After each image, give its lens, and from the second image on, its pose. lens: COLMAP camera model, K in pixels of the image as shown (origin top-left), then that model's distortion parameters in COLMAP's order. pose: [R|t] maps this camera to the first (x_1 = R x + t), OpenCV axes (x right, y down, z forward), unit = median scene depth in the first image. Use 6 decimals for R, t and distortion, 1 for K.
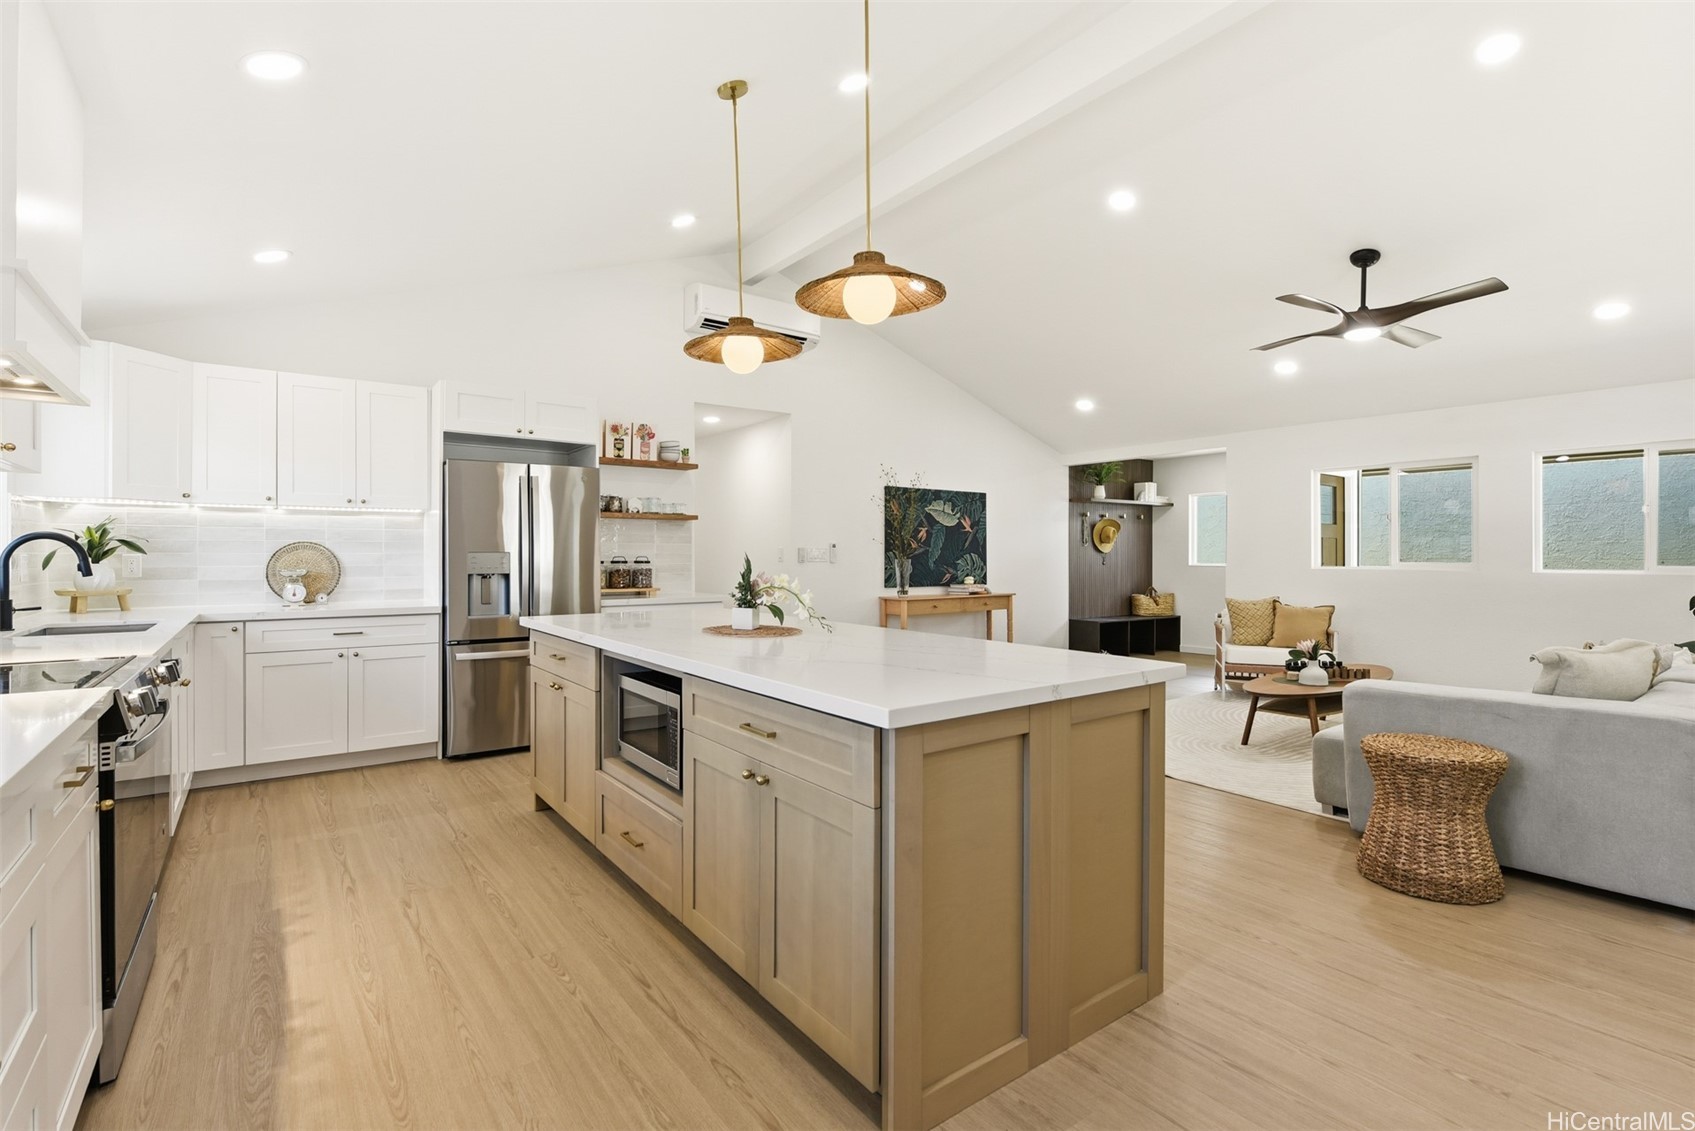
lens RADIAL K [[798.2, 0, 846.2], [0, 798.2, 552.1], [0, 0, 1]] dist [-0.000322, -0.000144]
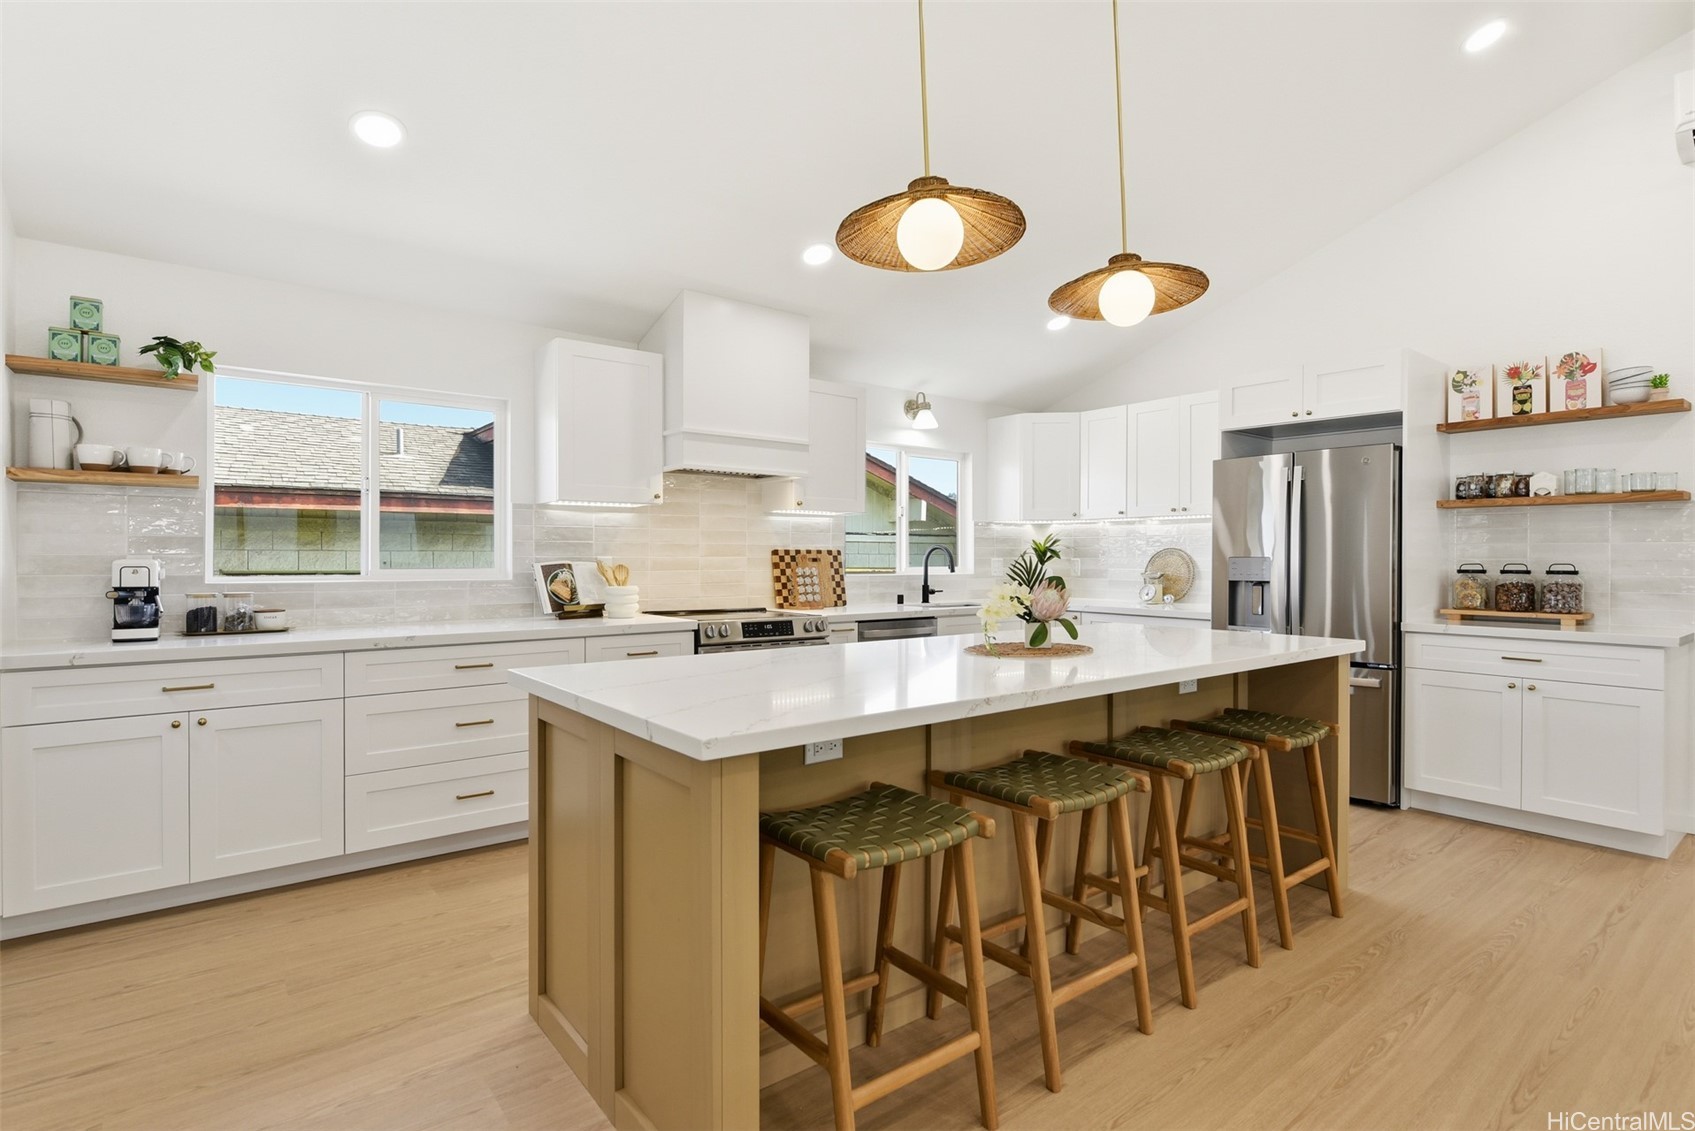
lens RADIAL K [[846.1, 0, 844.7], [0, 846.1, 558.4], [0, 0, 1]] dist [0.000247, 0.000427]
pose [[0.035318, -0.000759, -0.999376, 0.302453], [-0.001635, 0.999998, -0.000817, 0.002038], [0.999375, 0.001663, 0.035317, 0.313638]]
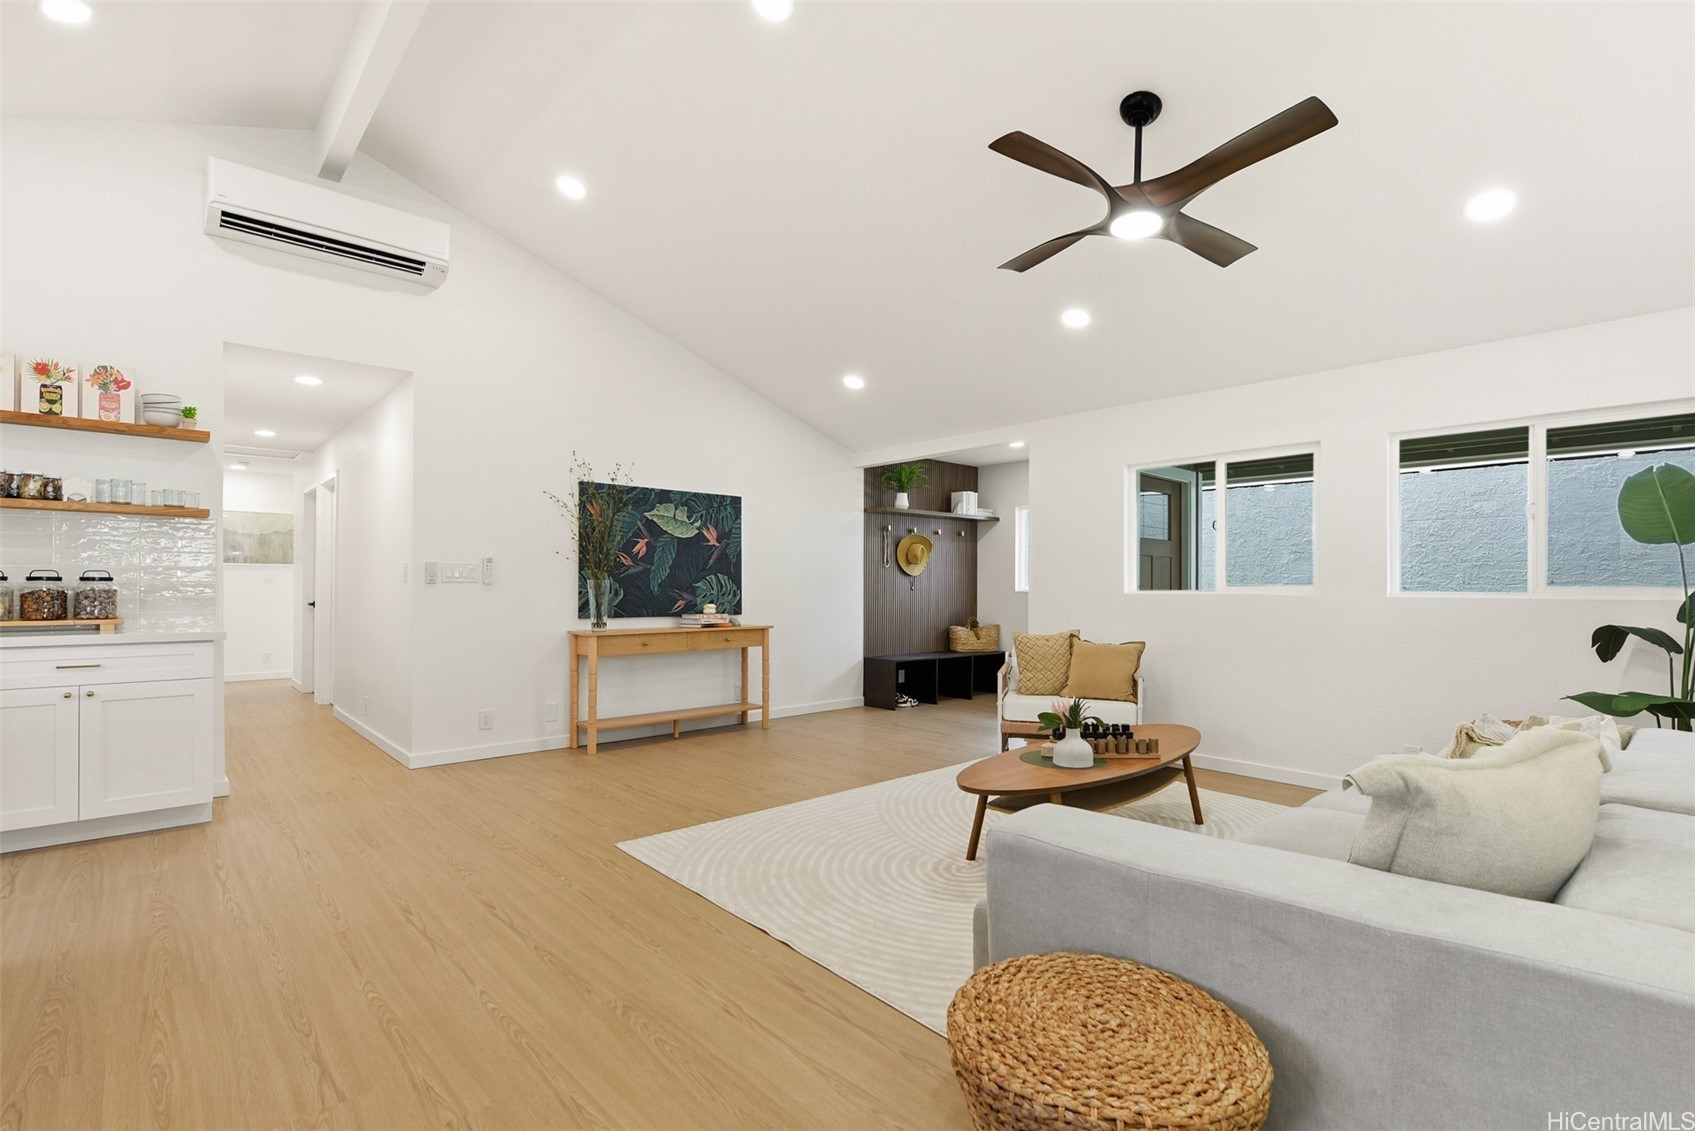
lens RADIAL K [[791.1, 0, 845.2], [0, 791.1, 578.4], [0, 0, 1]] dist [-0.000135, -0.000515]
pose [[0.995600, 0.003424, 0.093638, 0.218331], [-0.002870, 0.999978, -0.006047, 0.010700], [-0.093656, 0.005752, 0.995588, 0.238441]]
